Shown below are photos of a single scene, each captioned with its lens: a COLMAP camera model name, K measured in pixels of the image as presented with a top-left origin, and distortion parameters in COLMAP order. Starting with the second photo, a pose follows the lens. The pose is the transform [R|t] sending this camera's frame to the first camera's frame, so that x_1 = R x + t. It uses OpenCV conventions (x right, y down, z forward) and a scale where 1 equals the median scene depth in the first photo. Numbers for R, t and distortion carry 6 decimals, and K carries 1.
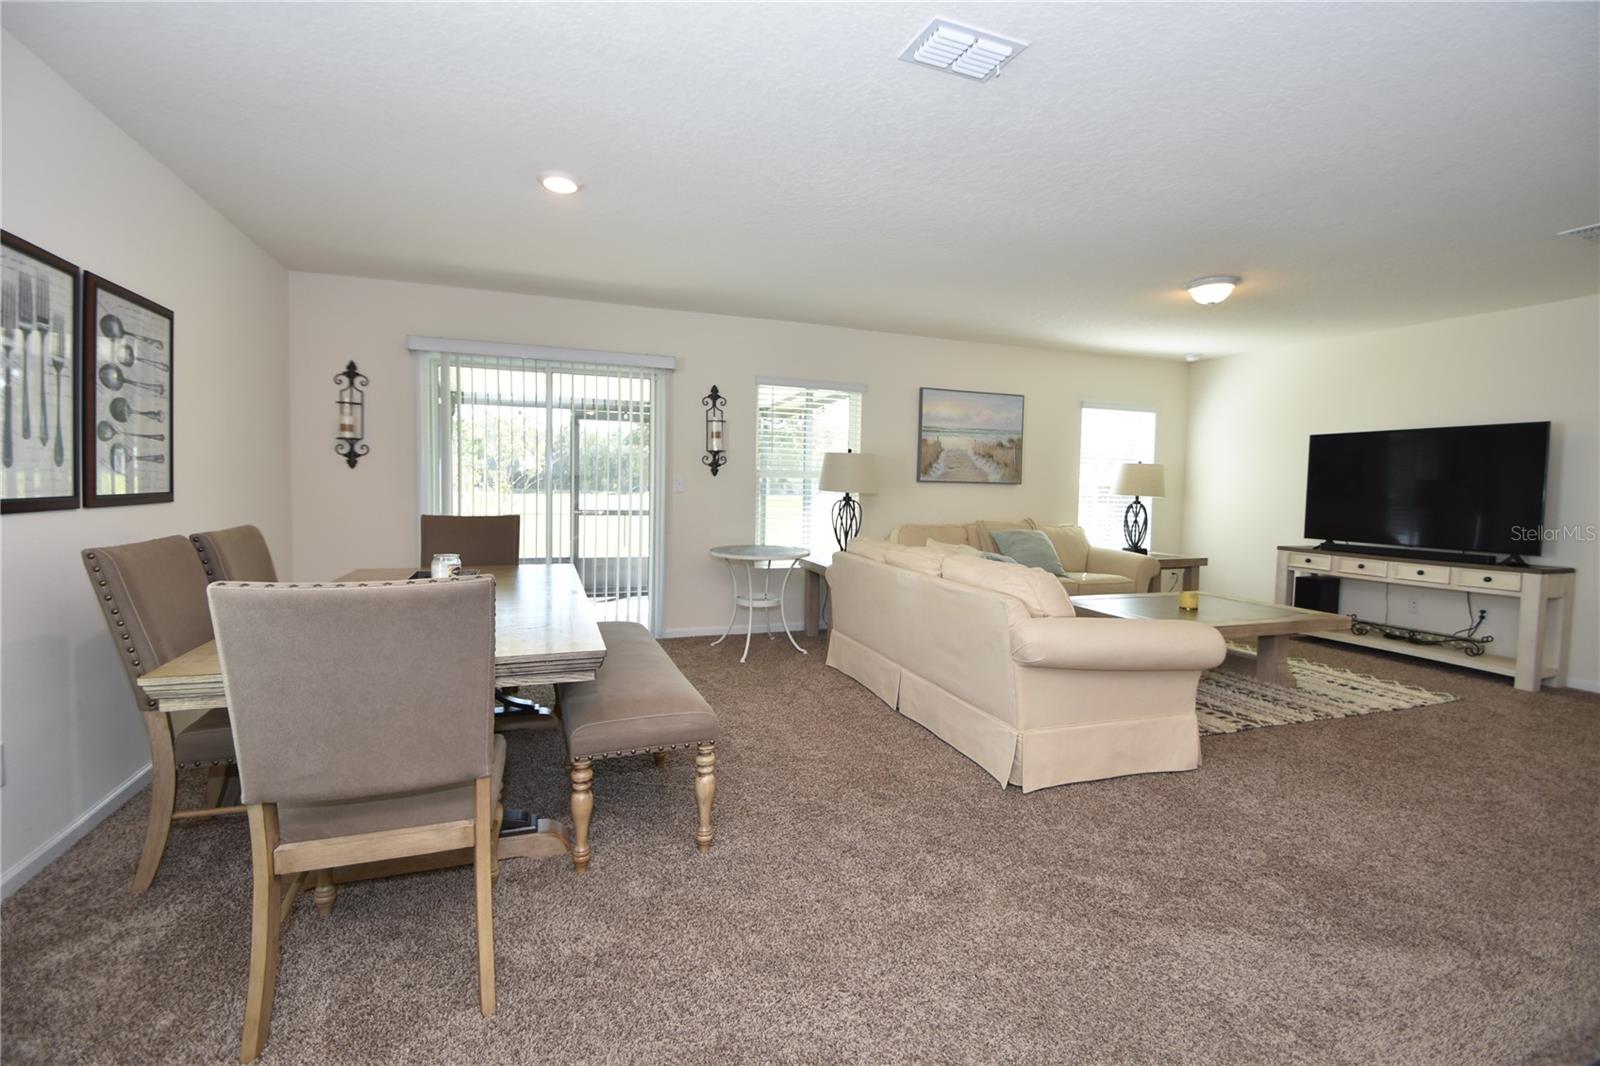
lens RADIAL K [[699.6, 0, 784.8], [0, 699.6, 516.0], [0, 0, 1]] dist [0.021089, -0.020015]
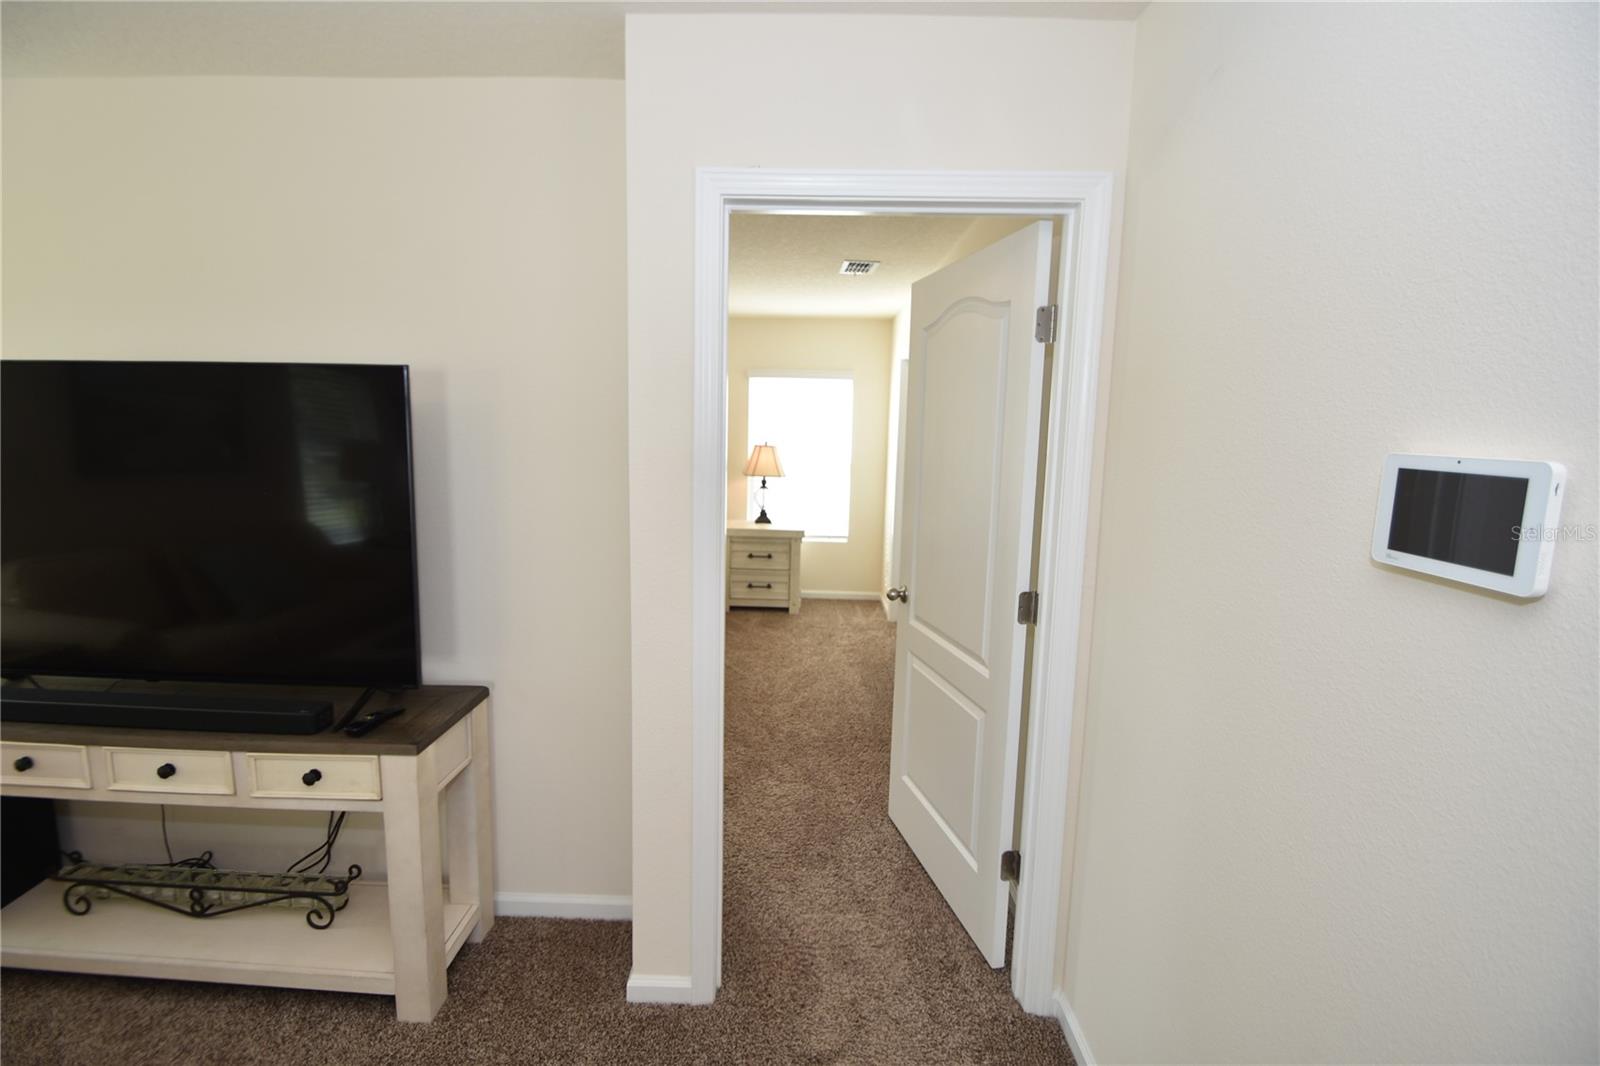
lens RADIAL K [[694.3, 0, 771.6], [0, 694.3, 521.5], [0, 0, 1]] dist [0.001406, 0.000064]
pose [[0.386512, -0.139632, 0.911653, 0.657114], [0.032717, 0.989927, 0.137749, -0.077456], [-0.921704, -0.023415, 0.387187, 0.531273]]
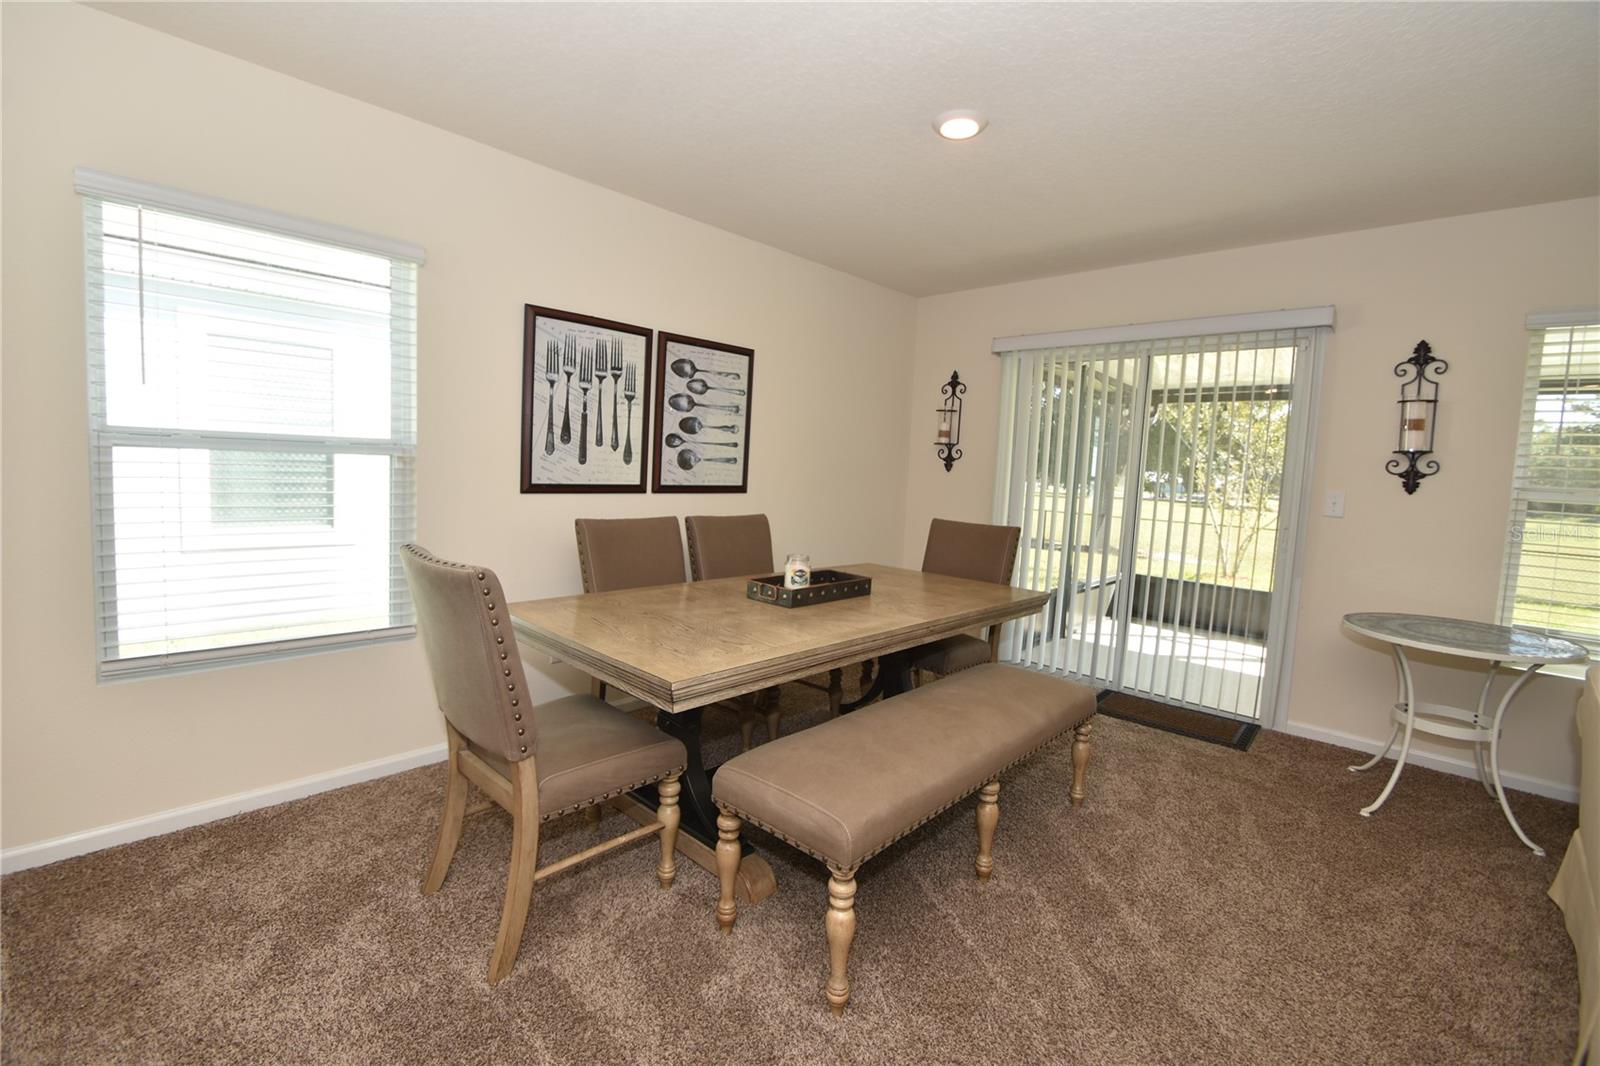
lens RADIAL K [[697.0, 0, 785.7], [0, 697.0, 517.5], [0, 0, 1]] dist [0.004639, -0.011891]
pose [[0.436150, 0.073208, -0.896891, 0.201632], [-0.080579, 0.995859, 0.042101, -0.019848], [0.896259, 0.053909, 0.440243, 0.272428]]
